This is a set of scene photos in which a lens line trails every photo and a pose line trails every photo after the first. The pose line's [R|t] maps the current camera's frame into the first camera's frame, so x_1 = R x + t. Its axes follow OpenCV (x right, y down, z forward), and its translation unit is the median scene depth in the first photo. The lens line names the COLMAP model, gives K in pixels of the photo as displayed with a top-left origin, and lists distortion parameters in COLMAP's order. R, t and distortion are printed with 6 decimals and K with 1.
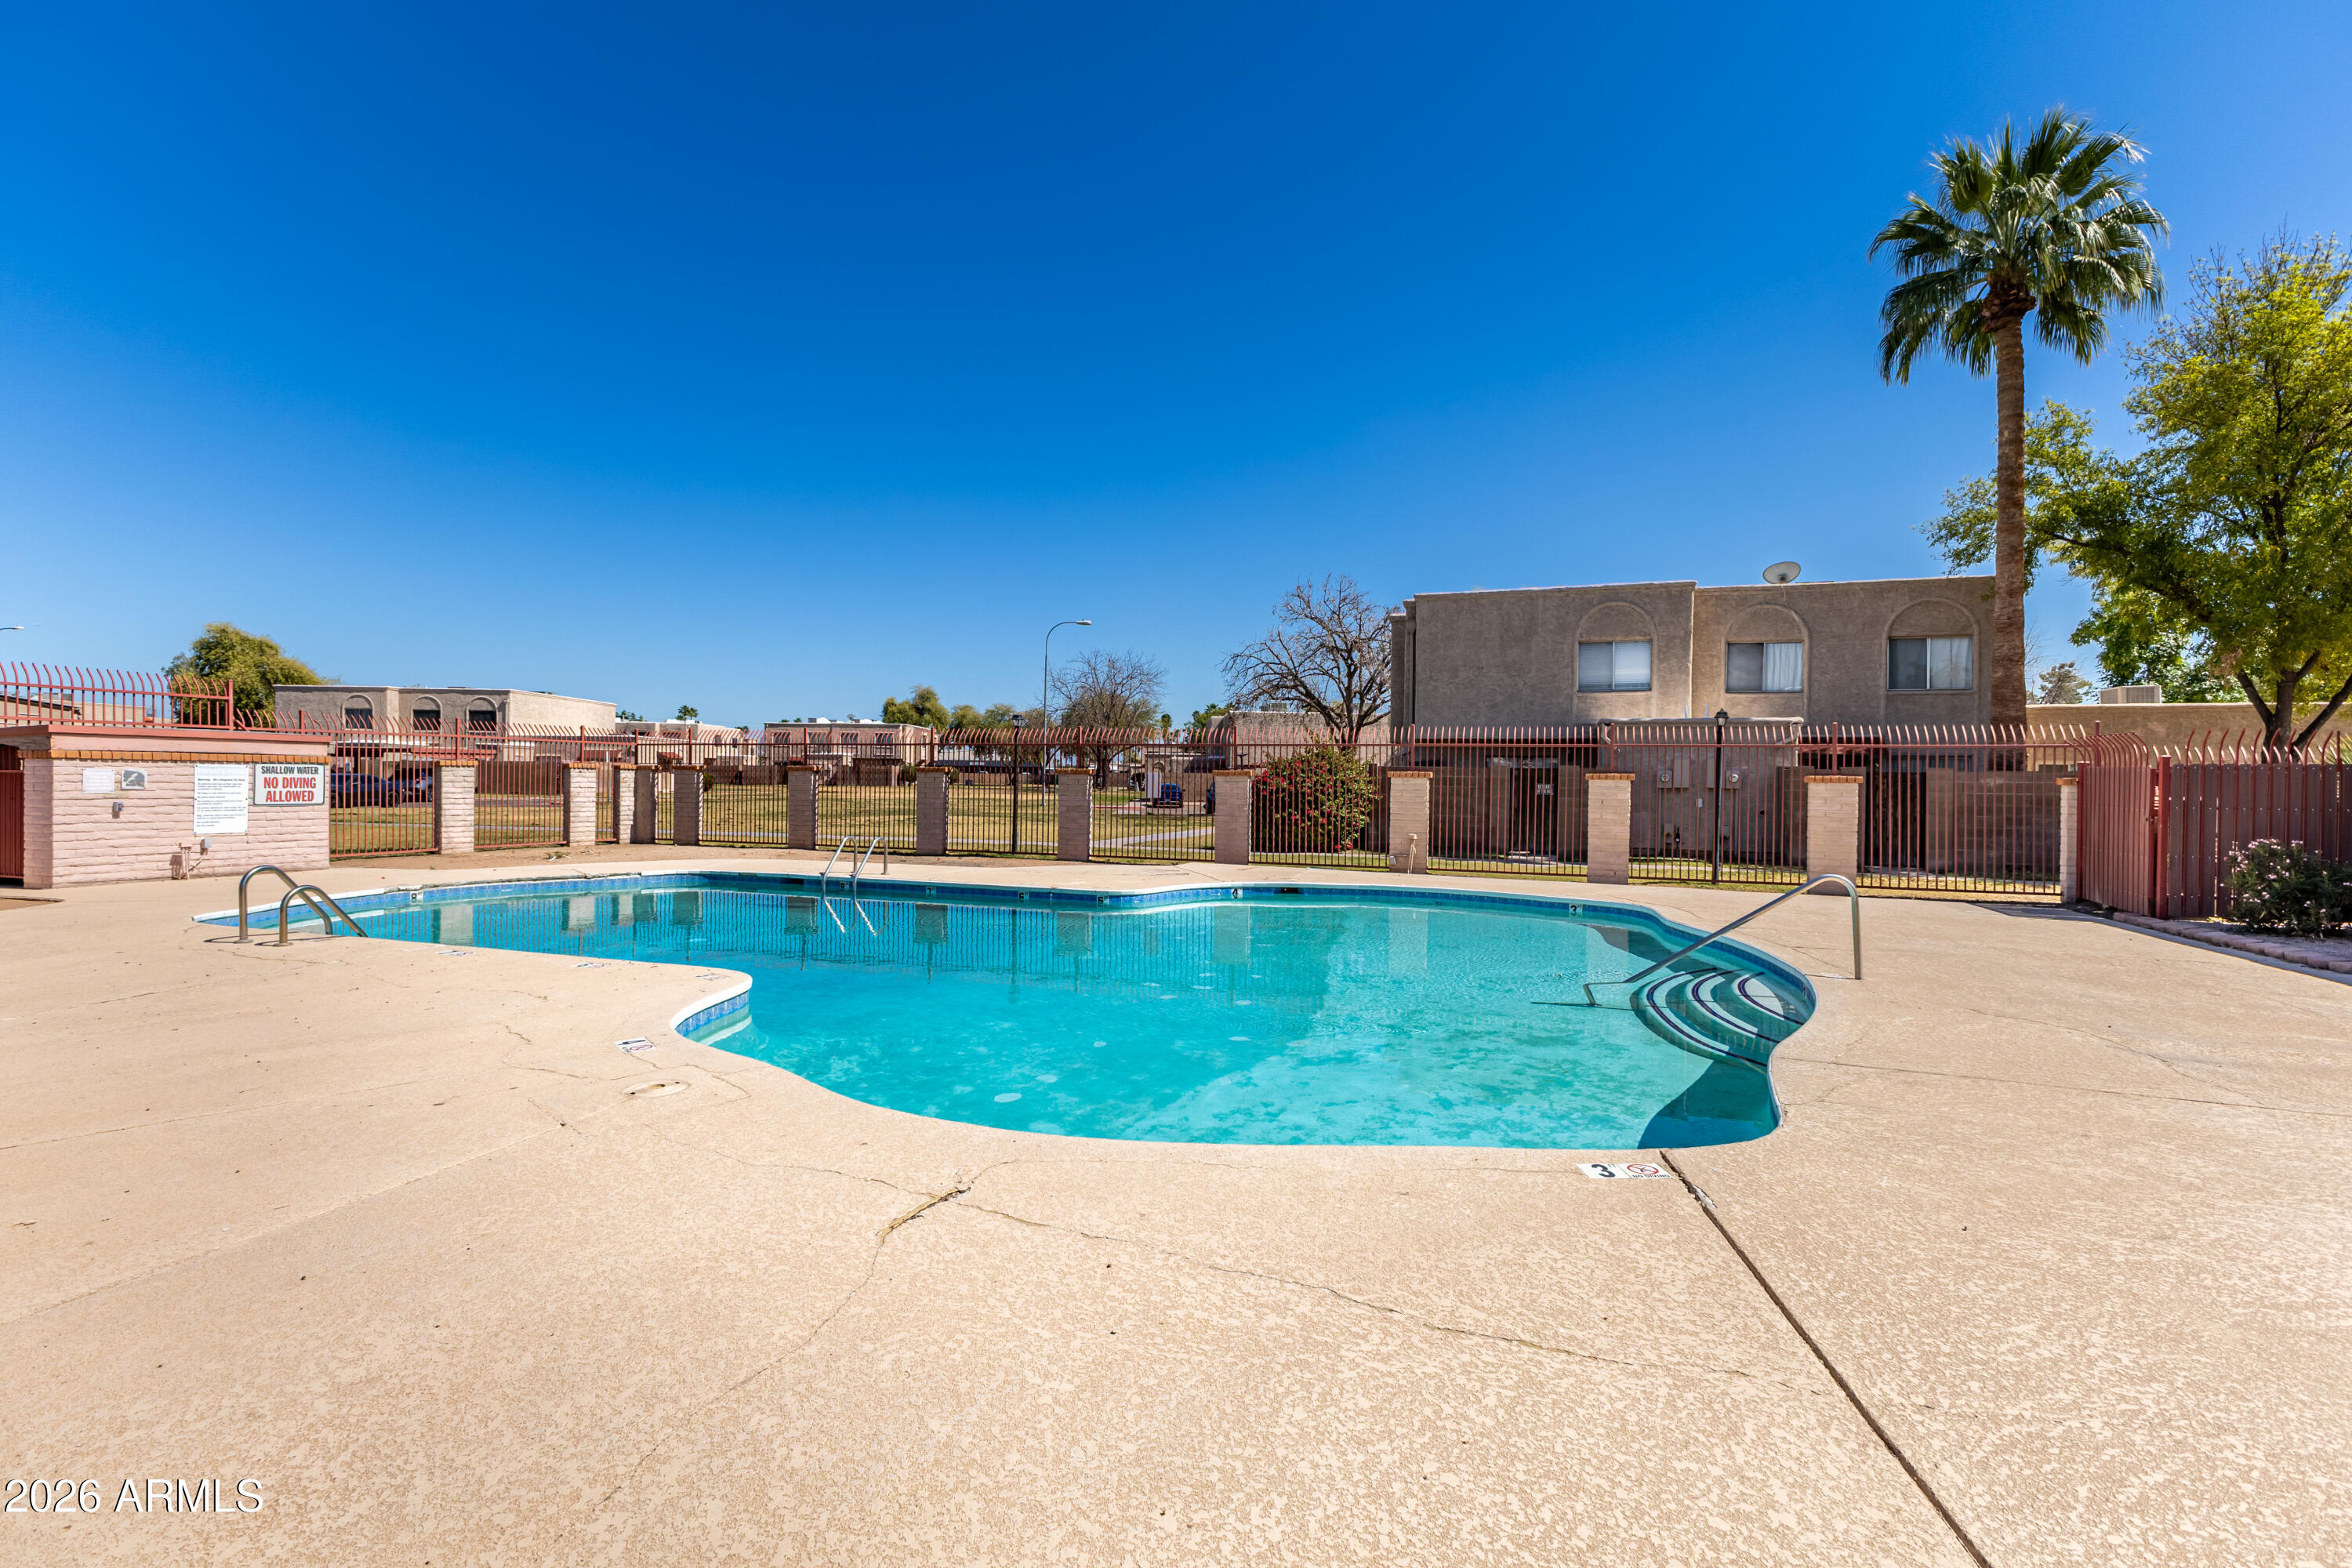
lens RADIAL K [[1015.3, 0, 1176.0], [0, 1015.3, 784.0], [0, 0, 1]] dist [0.000105, -0.000034]
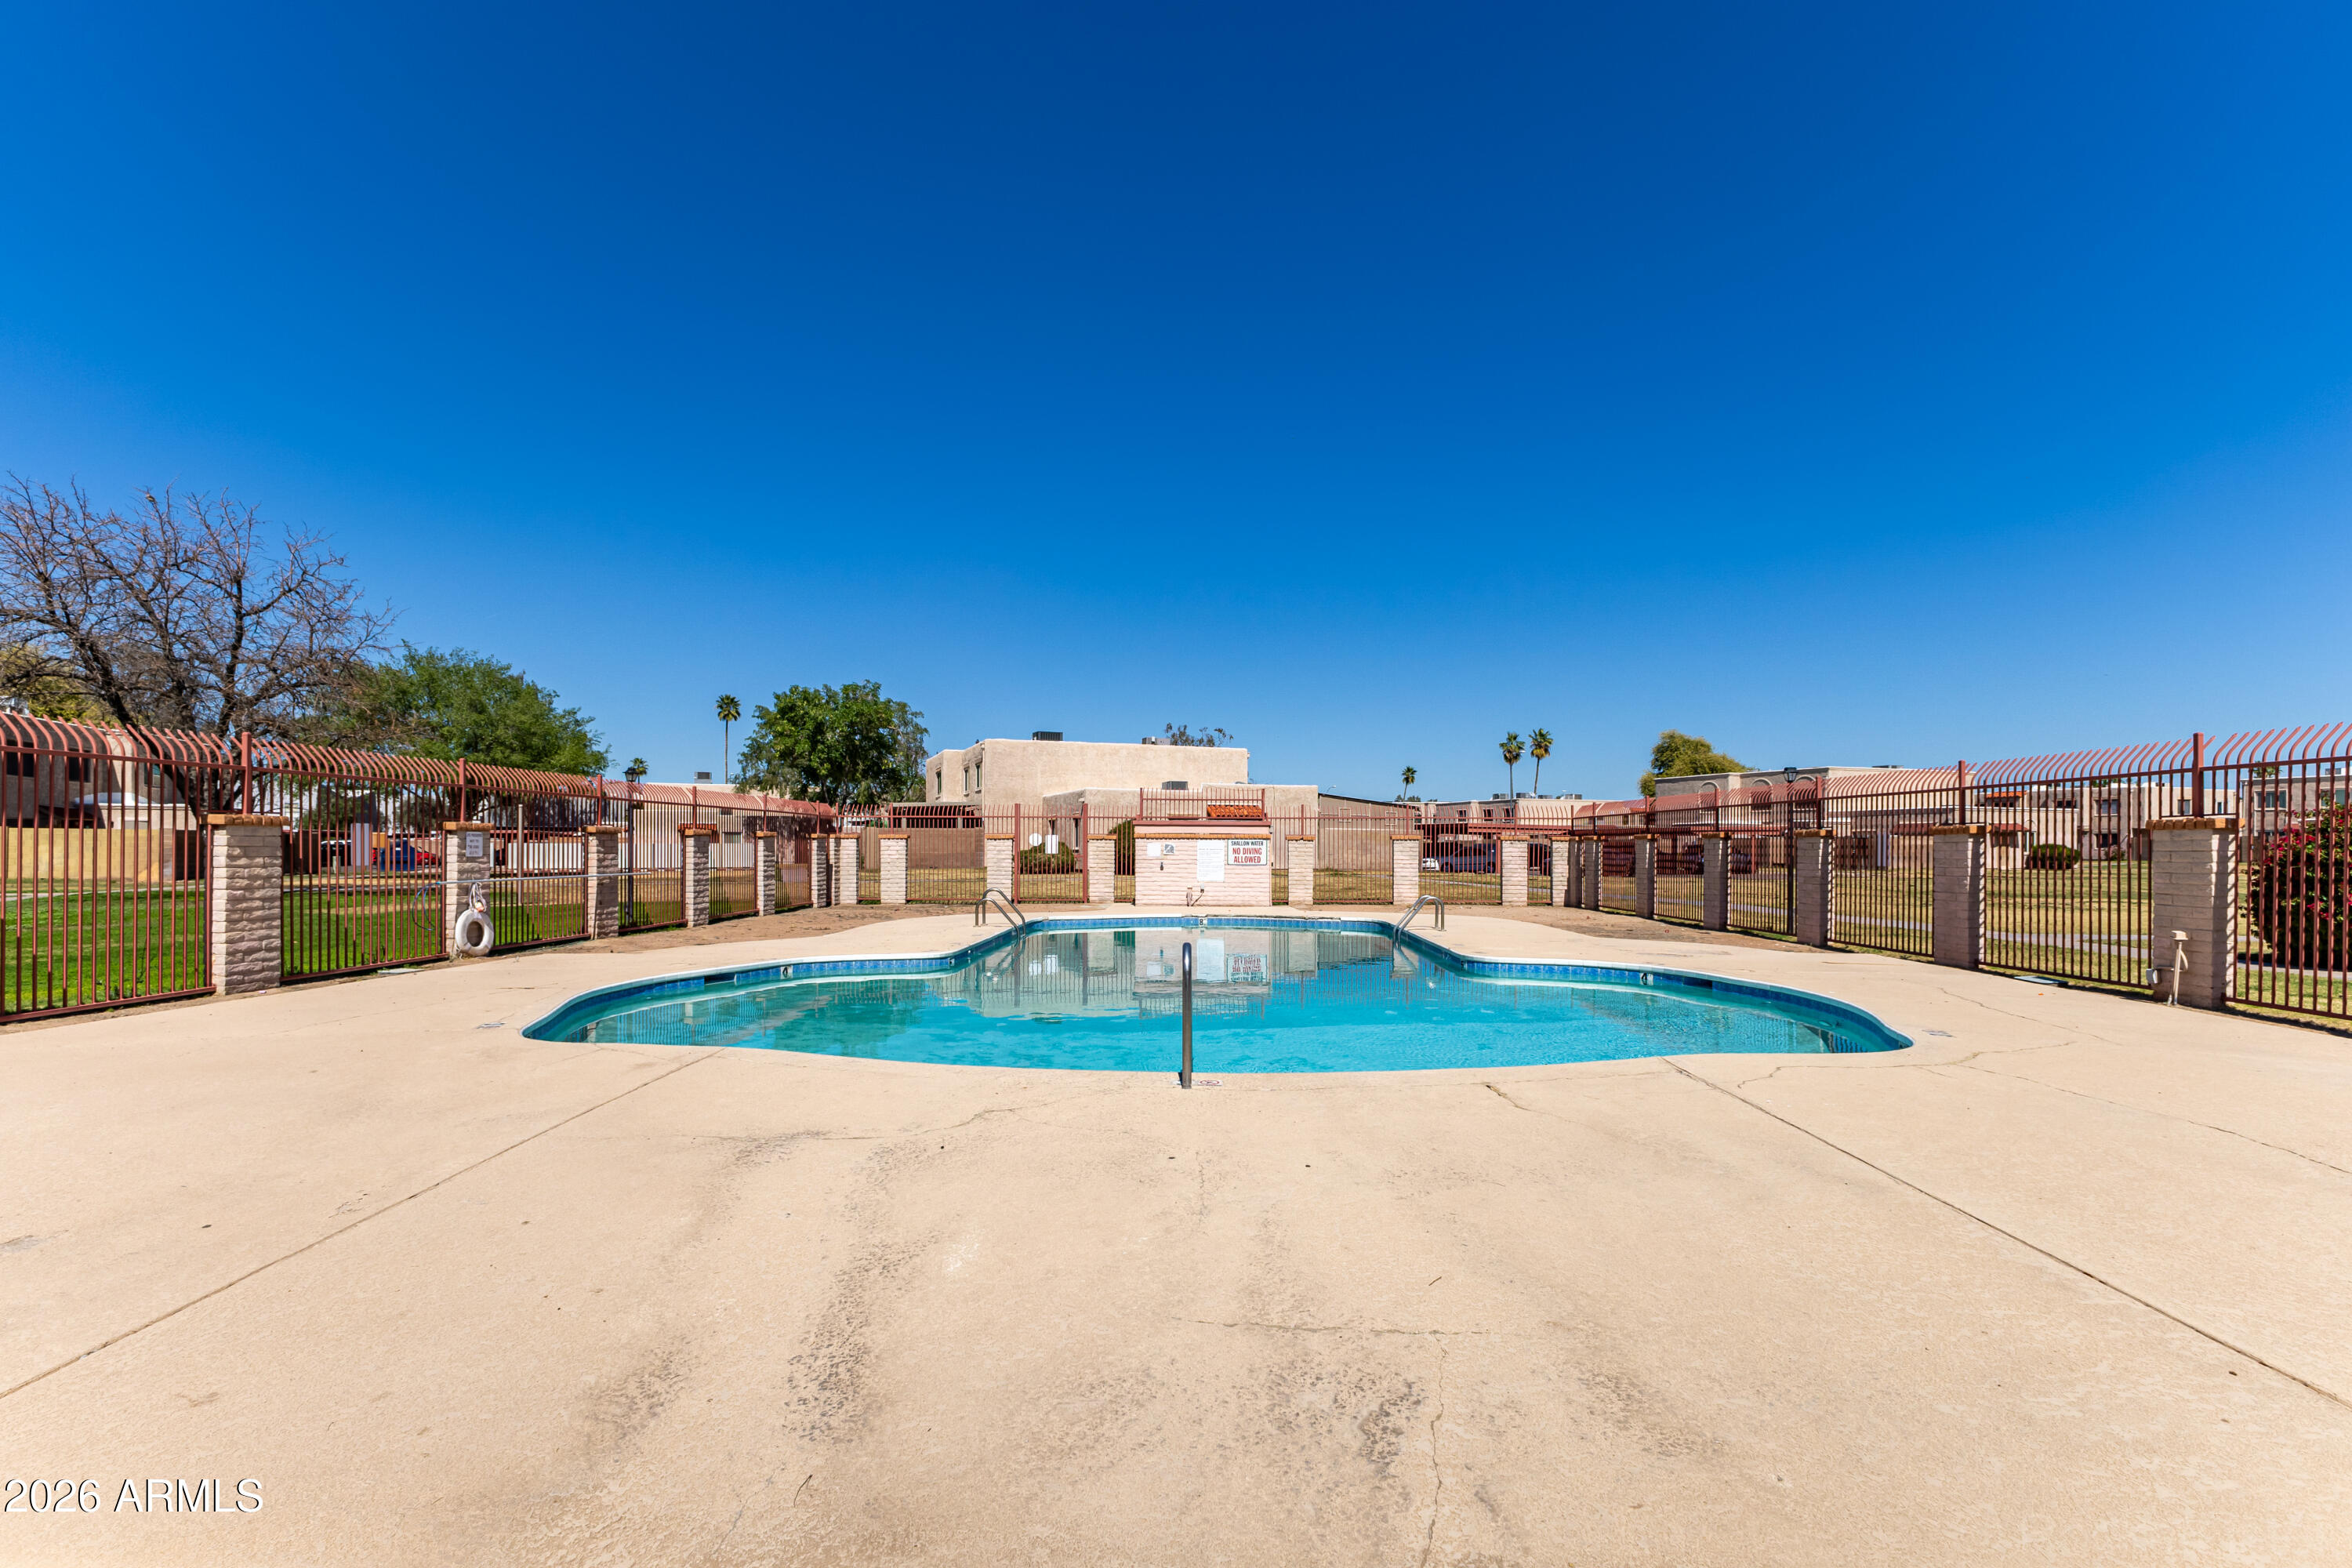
lens RADIAL K [[1030.7, 0, 1188.2], [0, 1030.7, 801.7], [0, 0, 1]] dist [0.008039, 0.000616]
pose [[0.350921, -0.051866, -0.934968, 0.520602], [-0.002572, 0.998408, -0.056351, 0.010384], [0.936402, 0.022180, 0.350229, 0.269428]]
